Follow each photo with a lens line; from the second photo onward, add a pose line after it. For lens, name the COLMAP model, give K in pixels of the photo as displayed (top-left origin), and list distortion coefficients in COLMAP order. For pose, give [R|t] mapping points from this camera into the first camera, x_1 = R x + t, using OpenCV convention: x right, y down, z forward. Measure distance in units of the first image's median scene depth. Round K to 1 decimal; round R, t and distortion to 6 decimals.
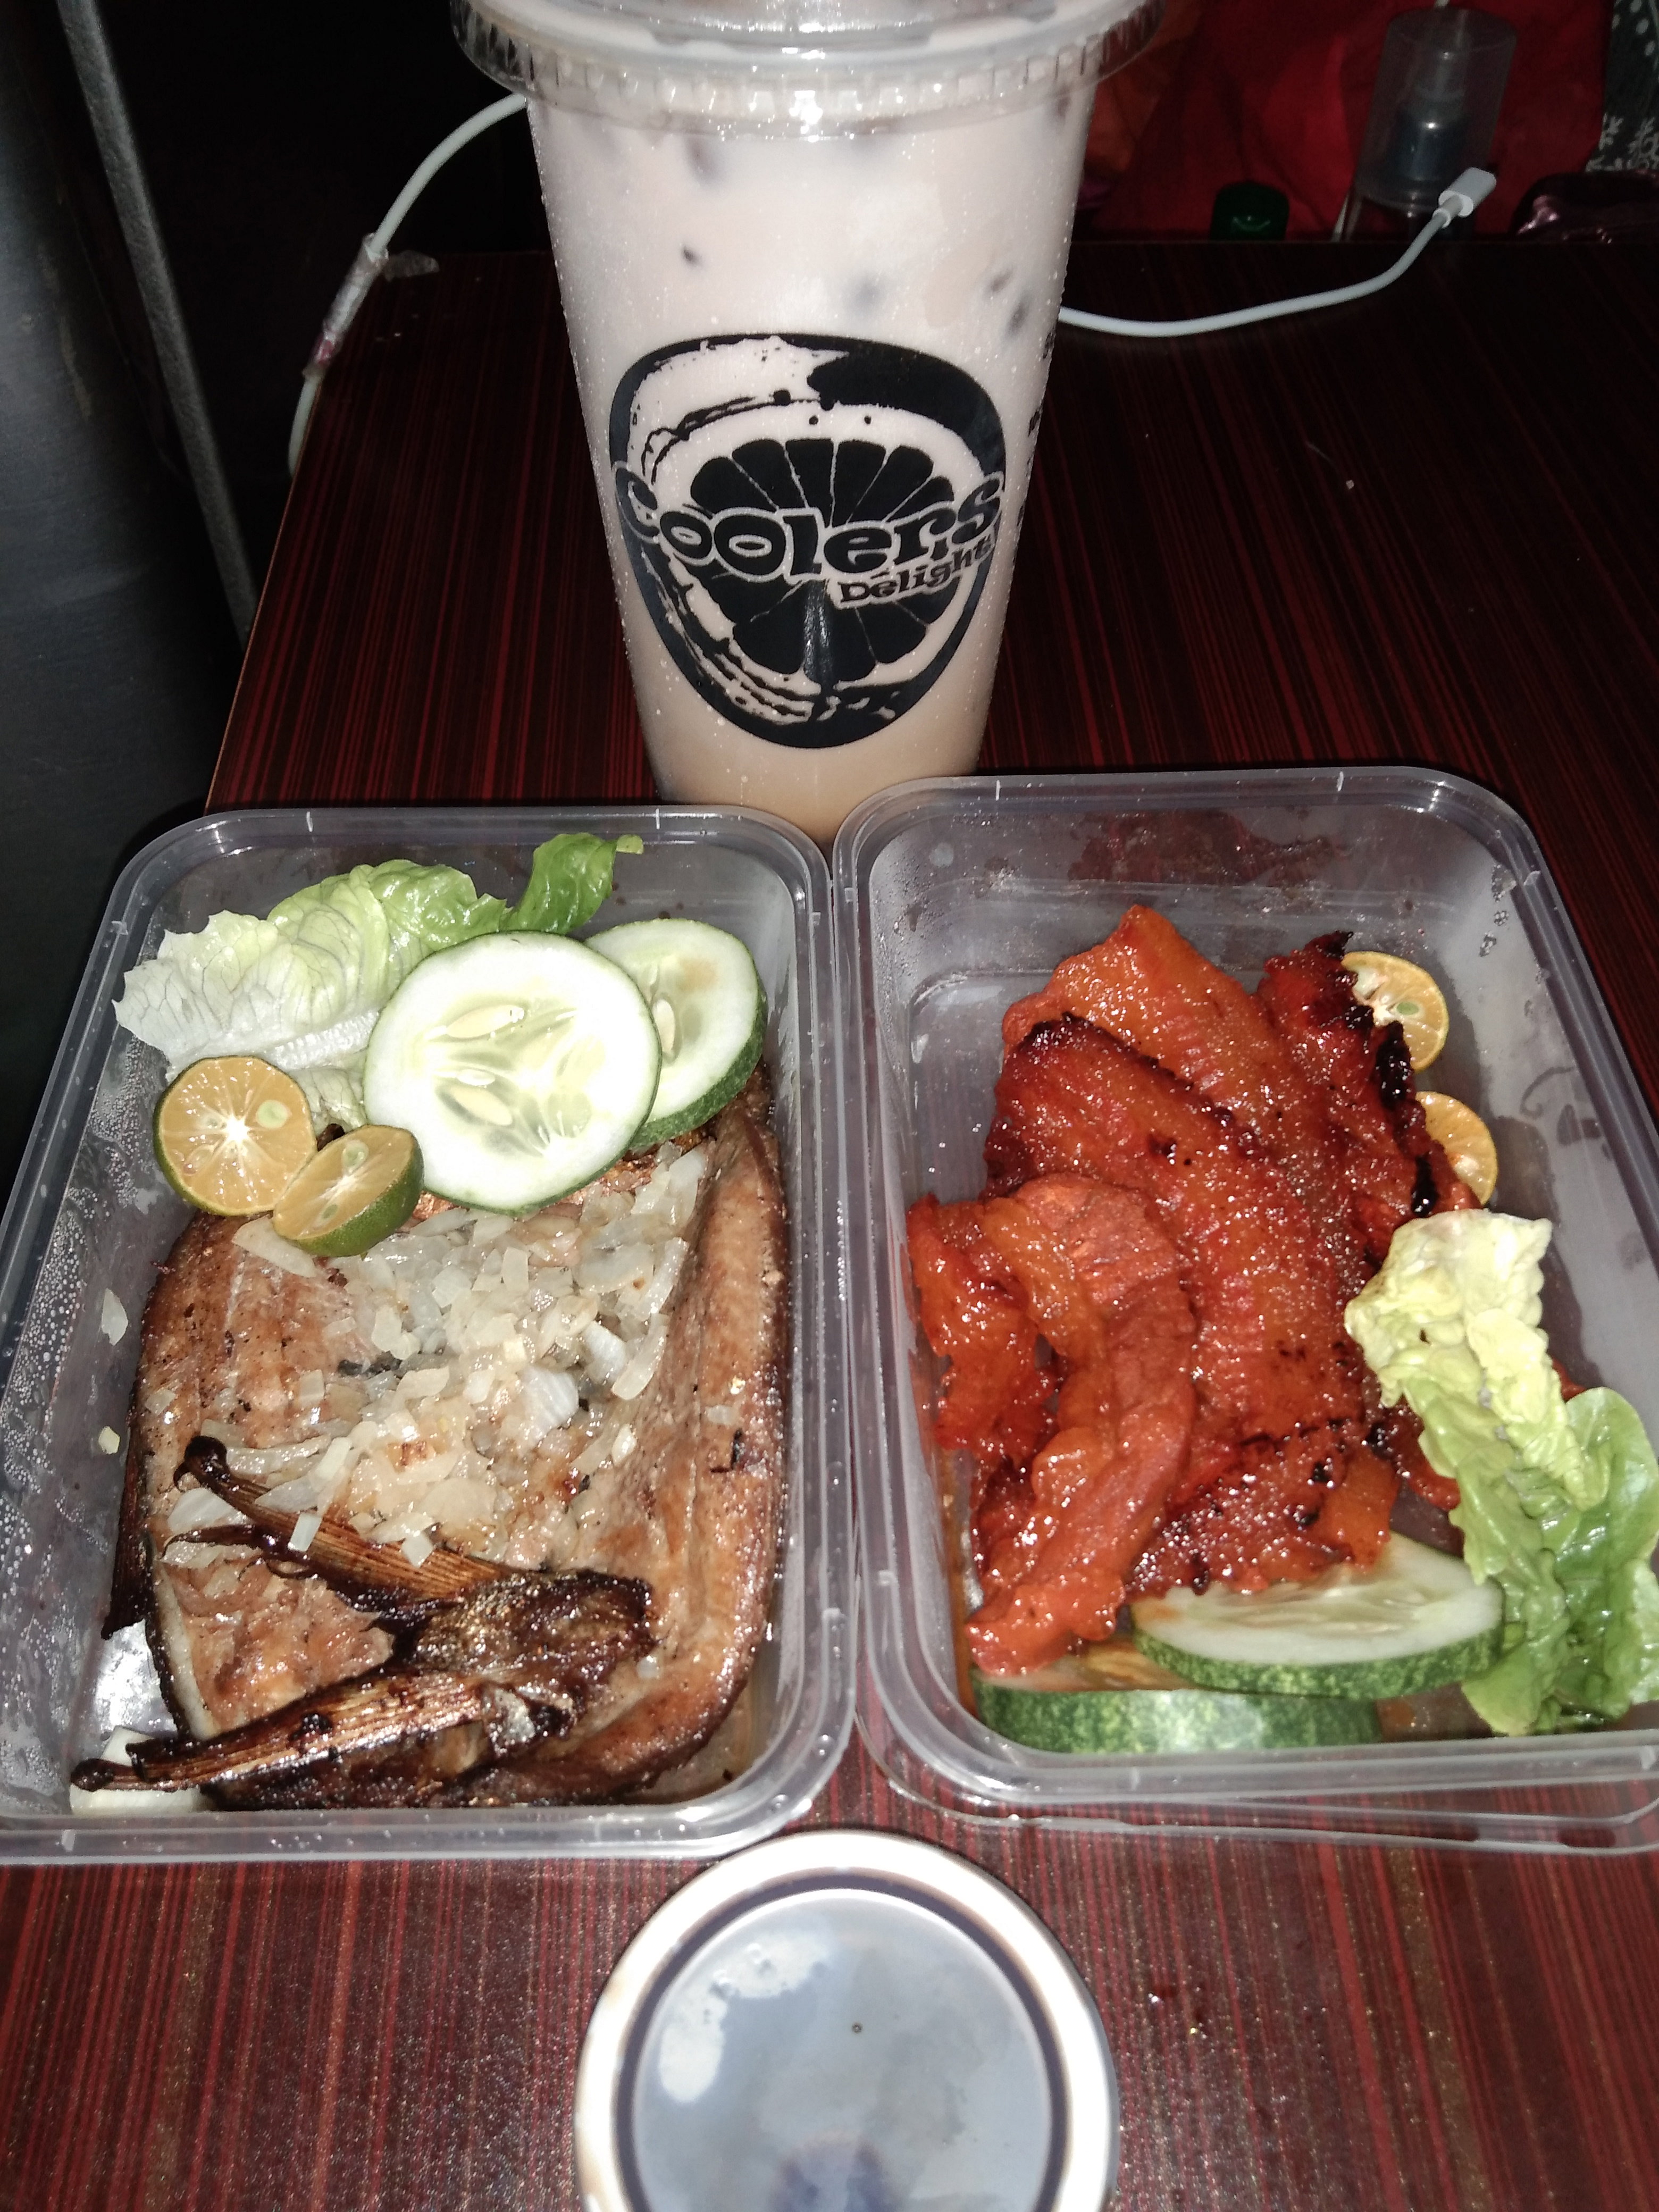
lens RADIAL K [[1781.3, 0, 829.5], [0, 1781.3, 1106.0], [0, 0, 1]] dist [0.111223, -0.332328]
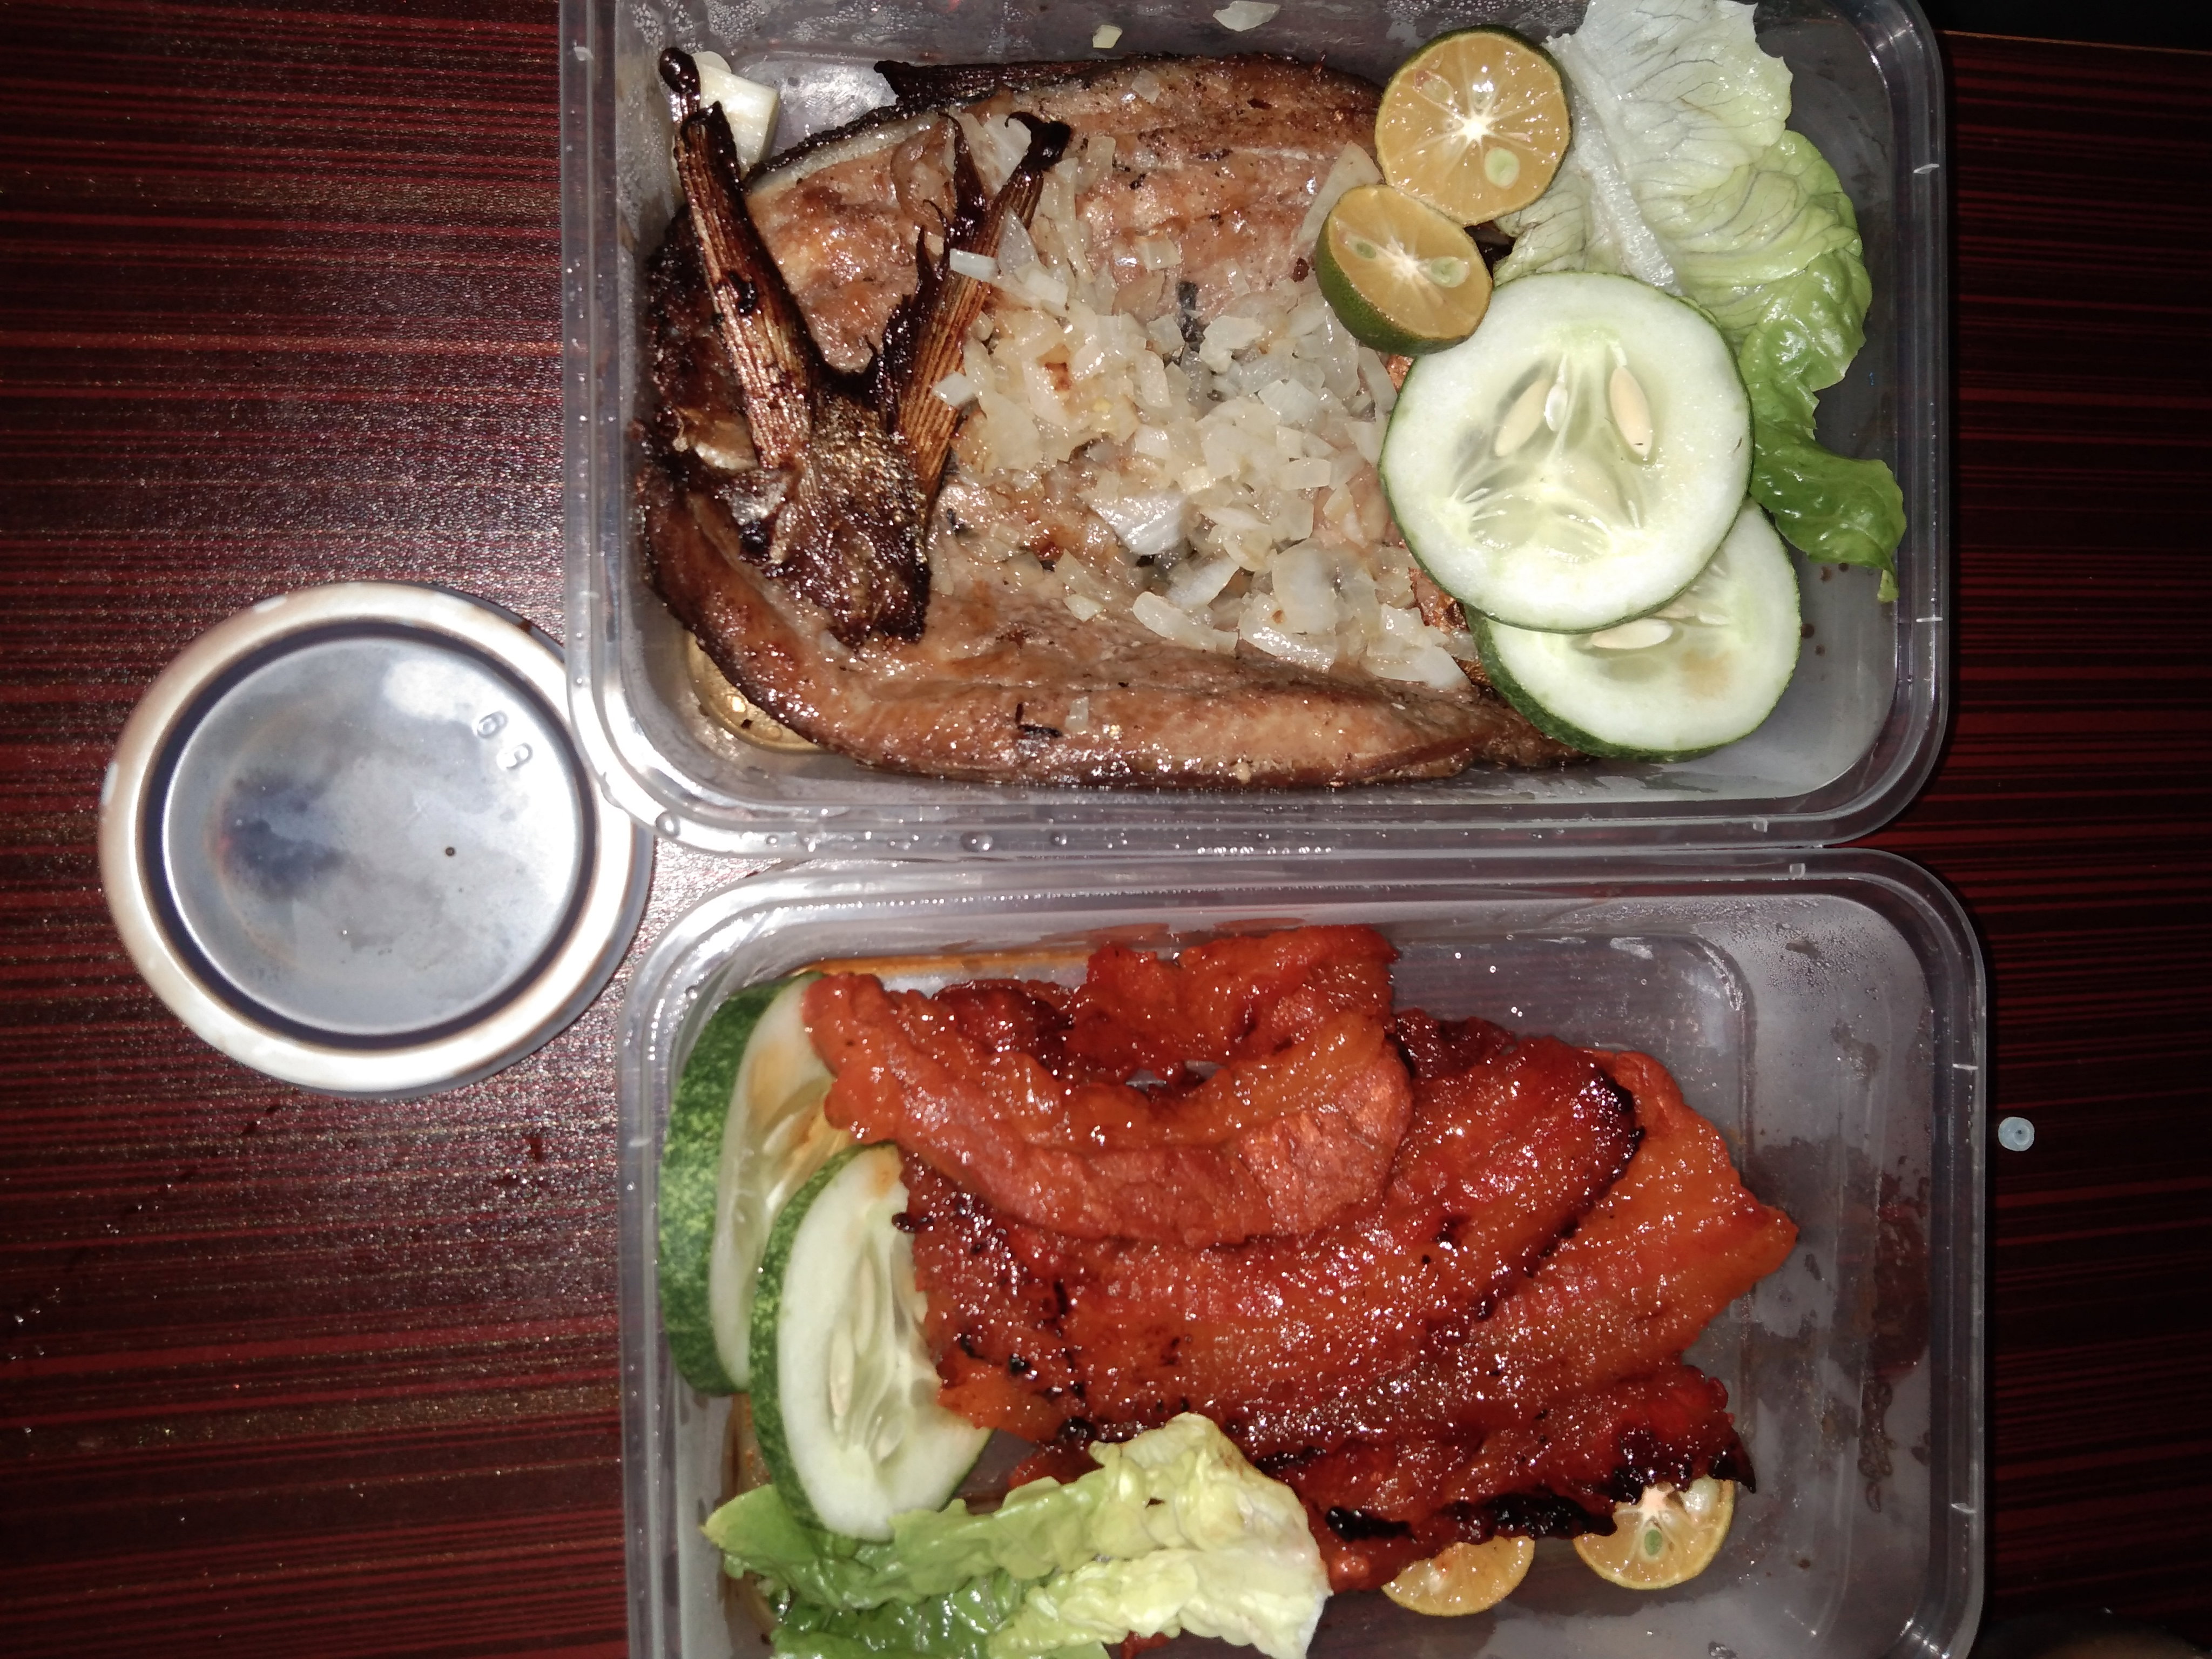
lens RADIAL K [[1781.3, 0, 1106.0], [0, 1781.3, 829.5], [0, 0, 1]] dist [0.111223, -0.332328]
pose [[-0.015149, 0.999775, 0.014857, -0.014323], [-0.894443, -0.020192, 0.446727, -0.219624], [0.446926, -0.006521, 0.894547, 0.180680]]
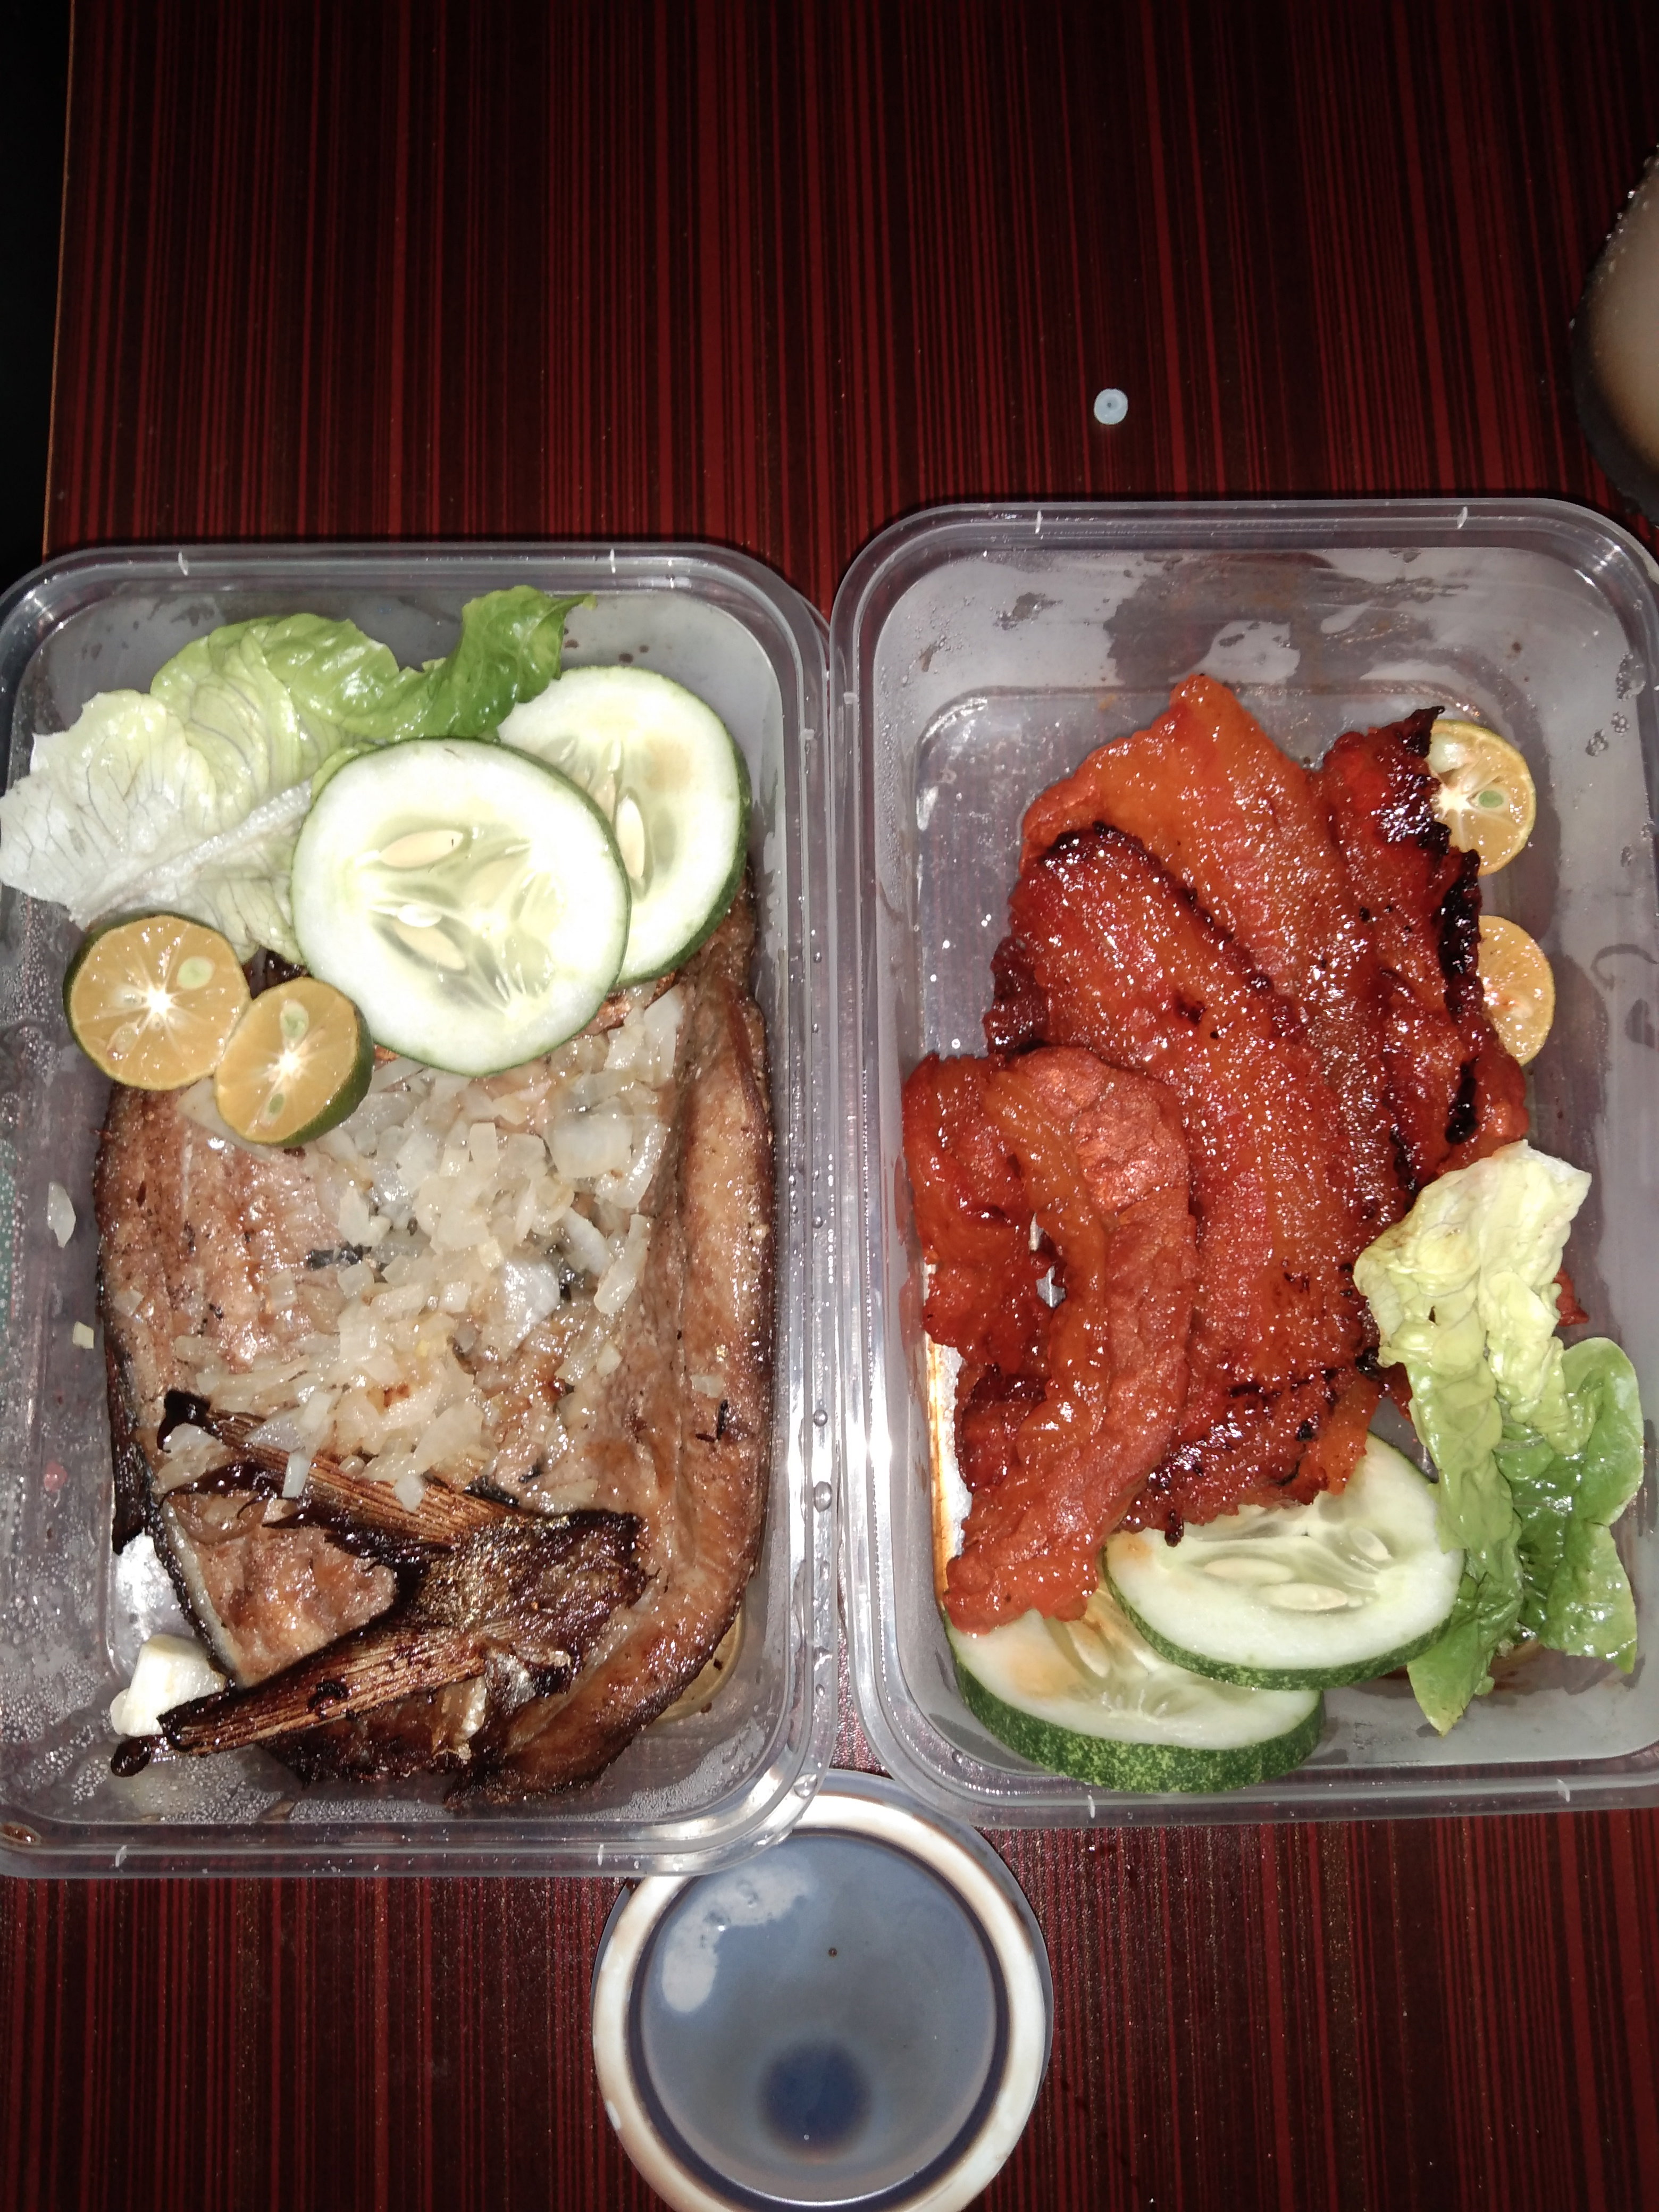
lens RADIAL K [[1781.3, 0, 829.5], [0, 1781.3, 1106.0], [0, 0, 1]] dist [0.111223, -0.332328]
pose [[0.999850, 0.012998, 0.011477, -0.005503], [-0.017002, 0.865047, 0.501403, -0.409911], [-0.003411, -0.501523, 0.865138, 0.204603]]
